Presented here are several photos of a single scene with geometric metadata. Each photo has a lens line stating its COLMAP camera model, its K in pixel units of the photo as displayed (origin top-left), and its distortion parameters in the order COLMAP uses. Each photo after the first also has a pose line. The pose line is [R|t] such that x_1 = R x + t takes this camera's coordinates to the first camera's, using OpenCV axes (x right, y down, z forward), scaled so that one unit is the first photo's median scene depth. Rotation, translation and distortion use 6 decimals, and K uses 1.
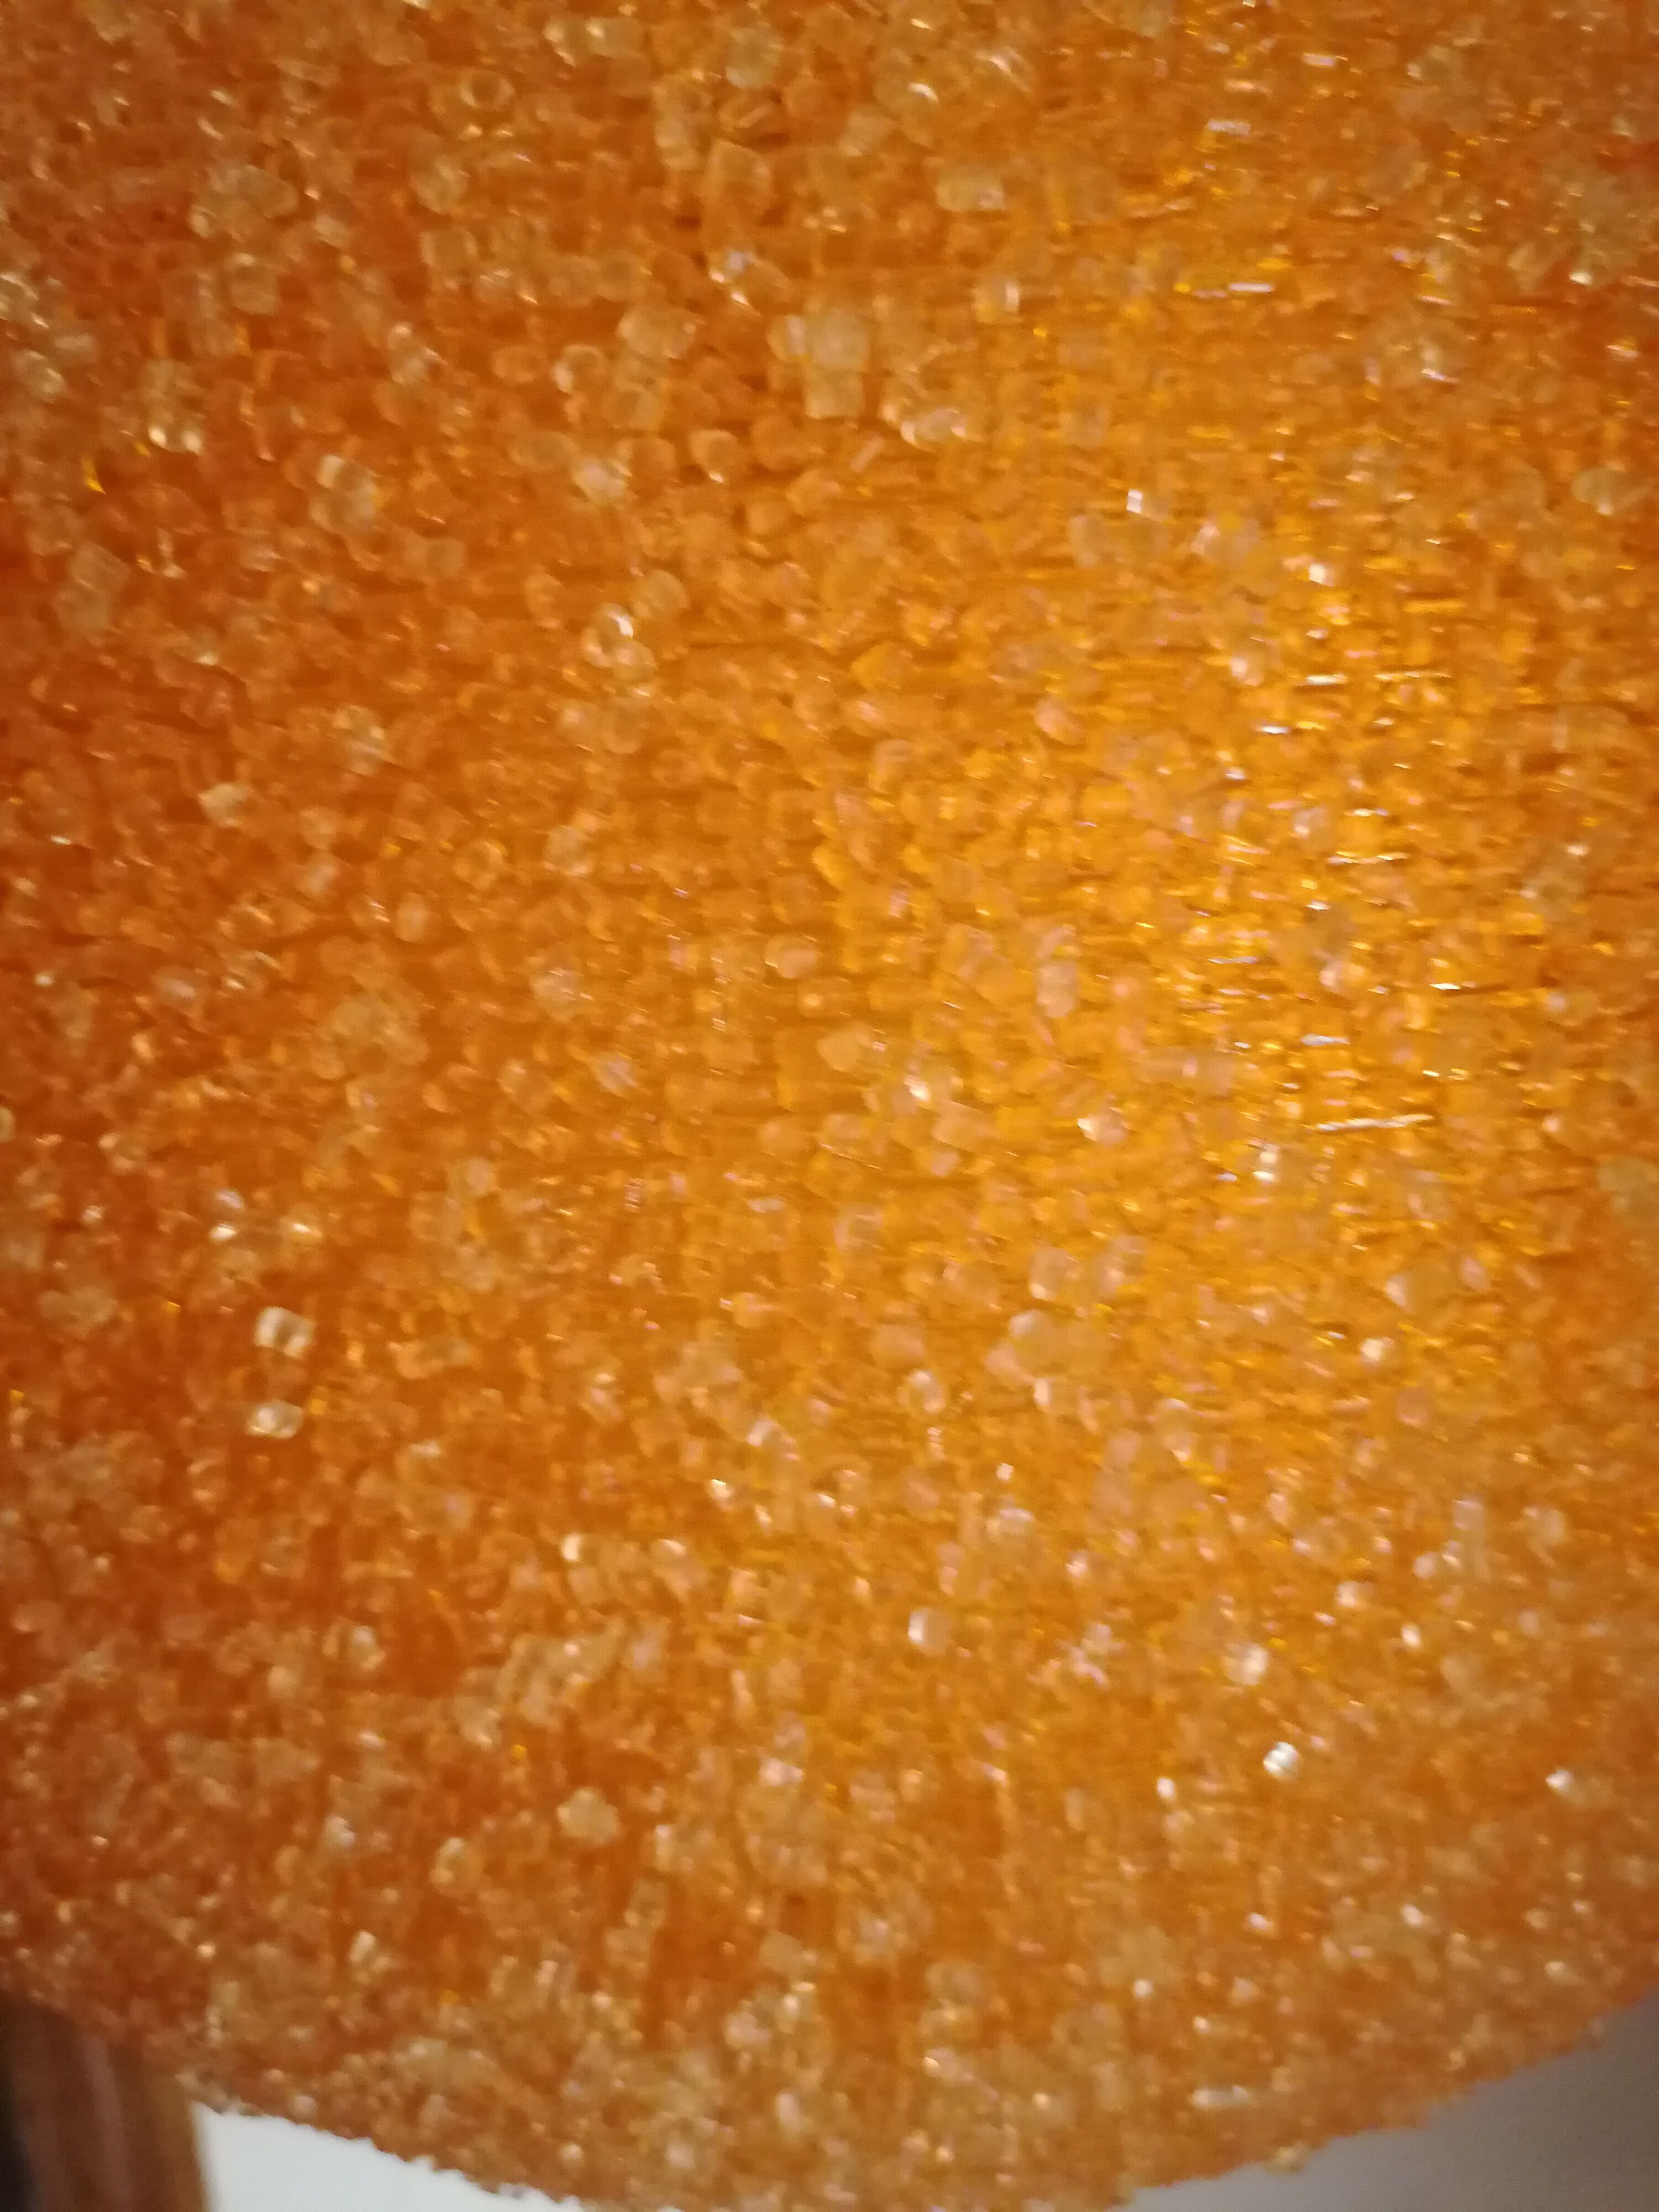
lens RADIAL K [[1725.4, 0, 831.8], [0, 1725.4, 1105.1], [0, 0, 1]] dist [0.060017, 0.001311]
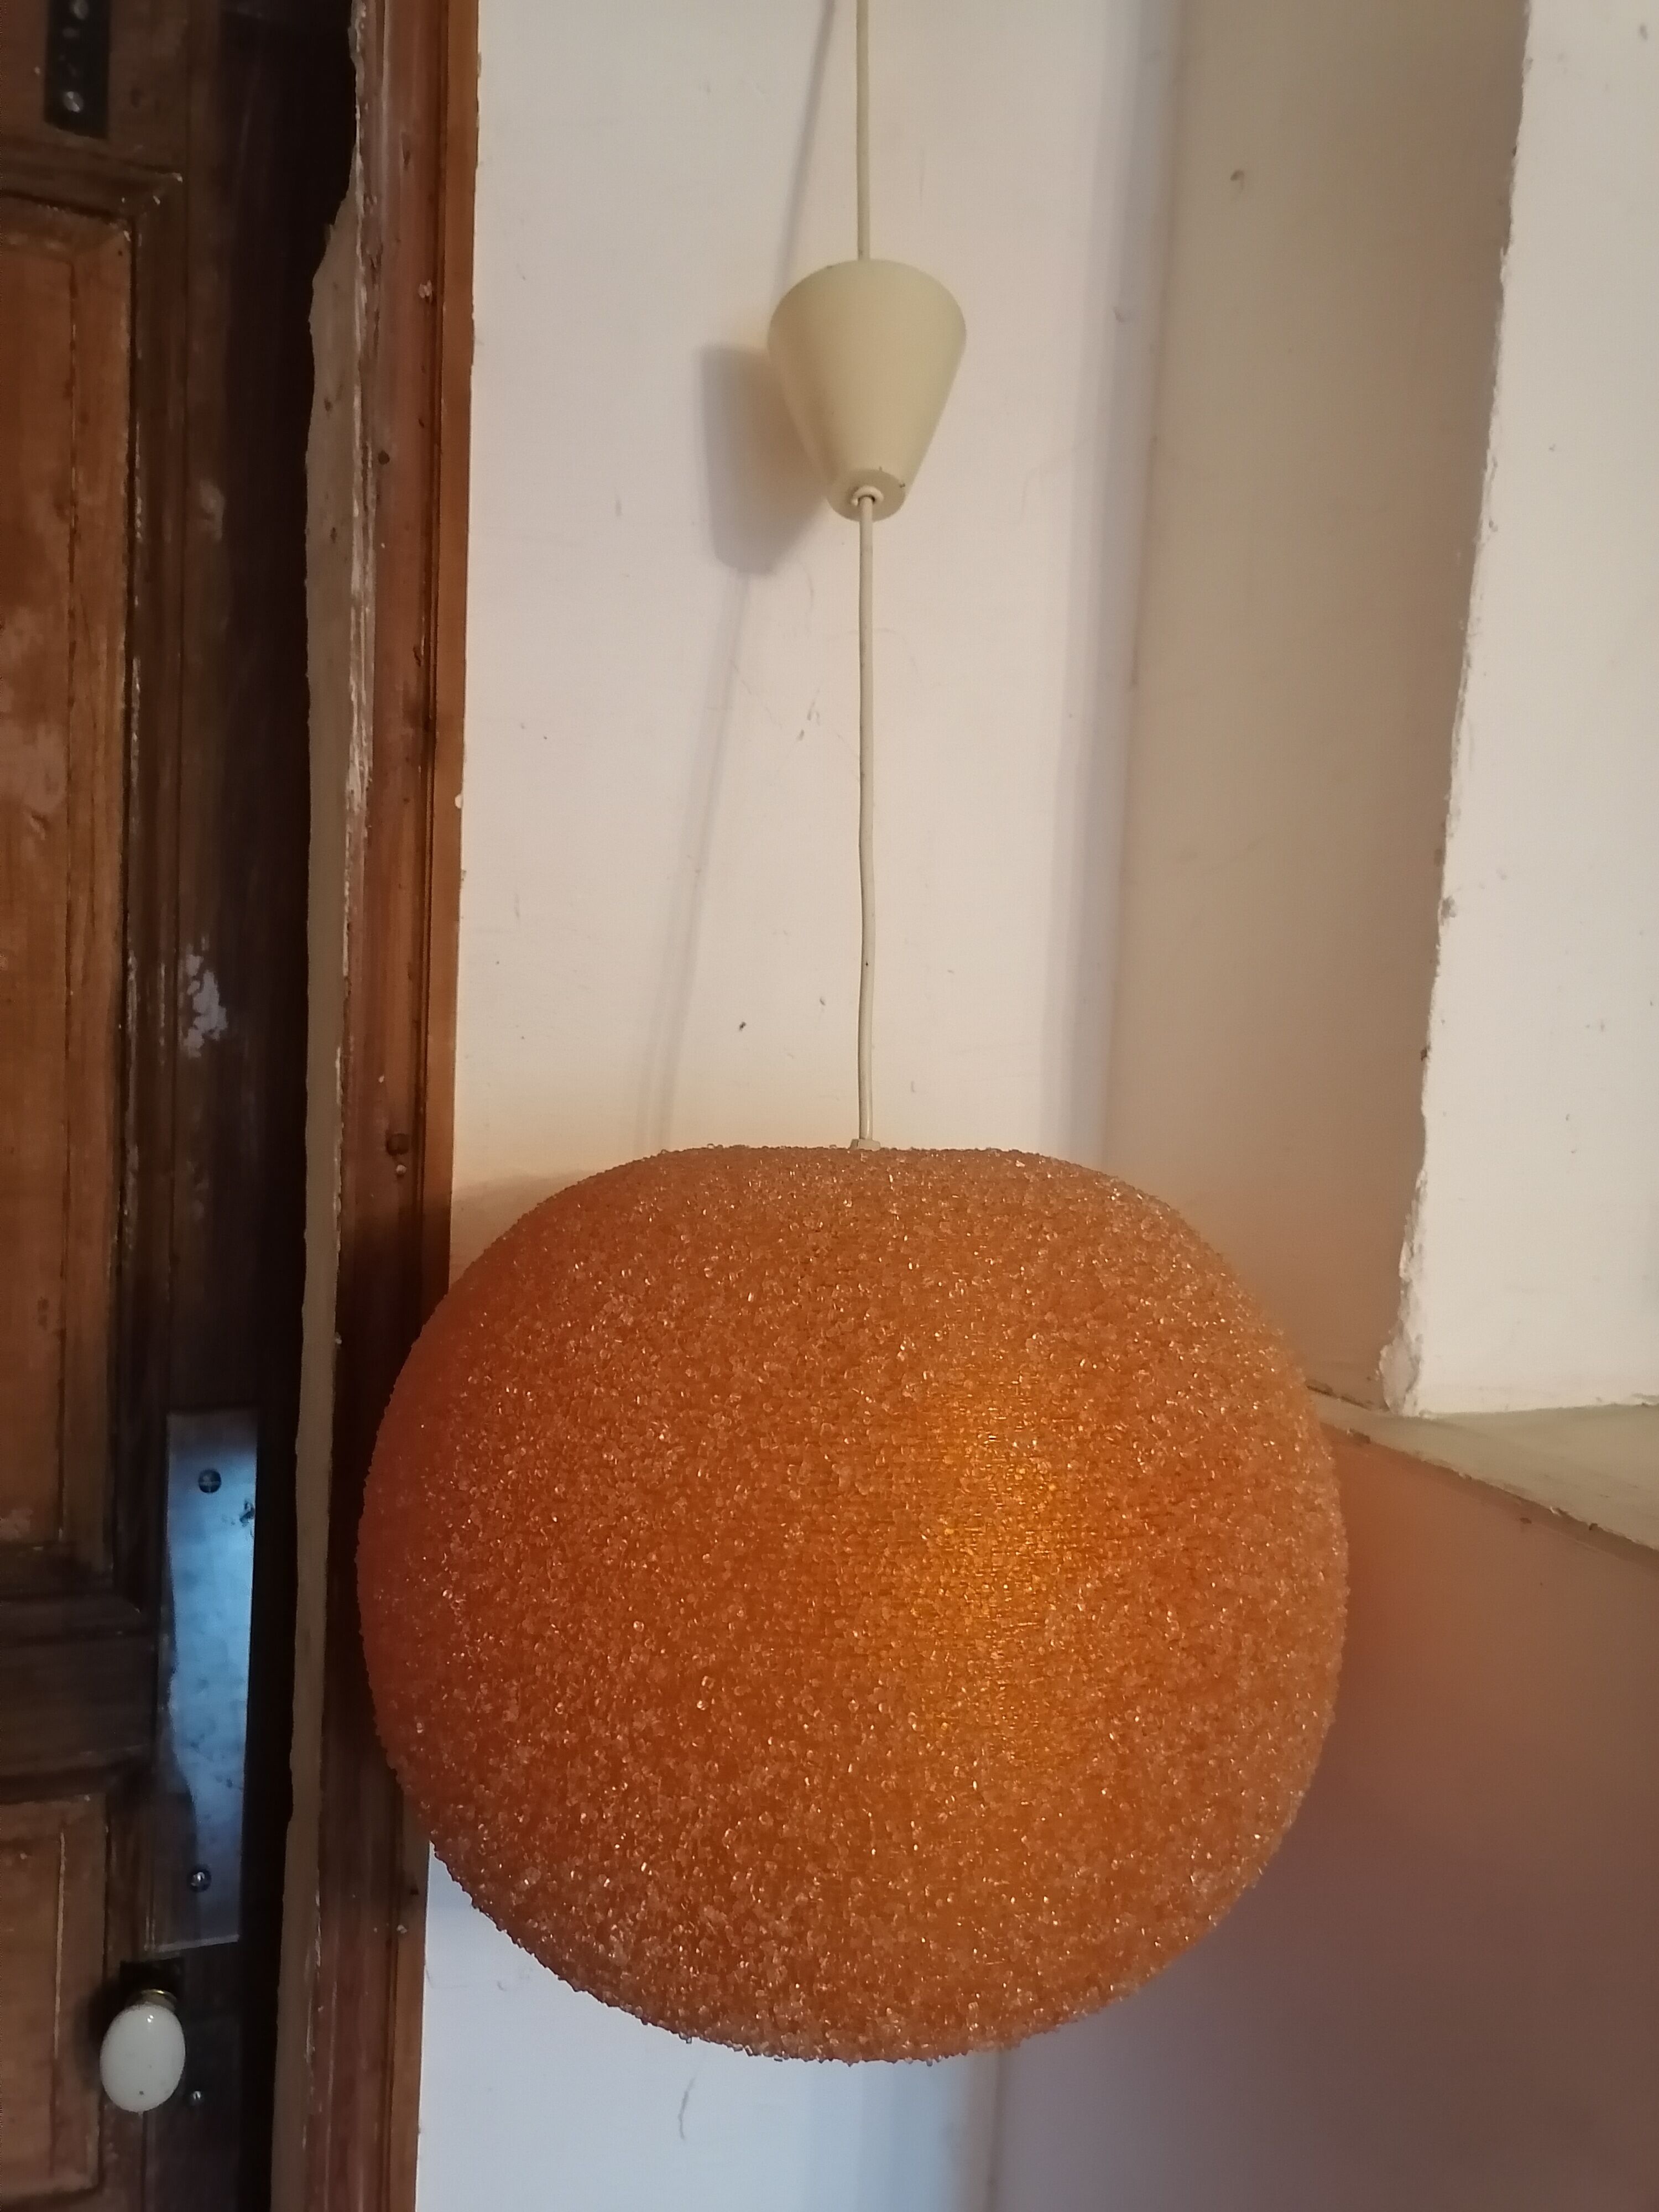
lens RADIAL K [[1725.4, 0, 812.4], [0, 1725.4, 1099.9], [0, 0, 1]] dist [0.060017, 0.001311]
pose [[0.997813, 0.049450, -0.043860, 0.066345], [-0.059482, 0.961135, -0.269595, -0.117472], [0.028824, 0.271614, 0.961975, -3.693017]]
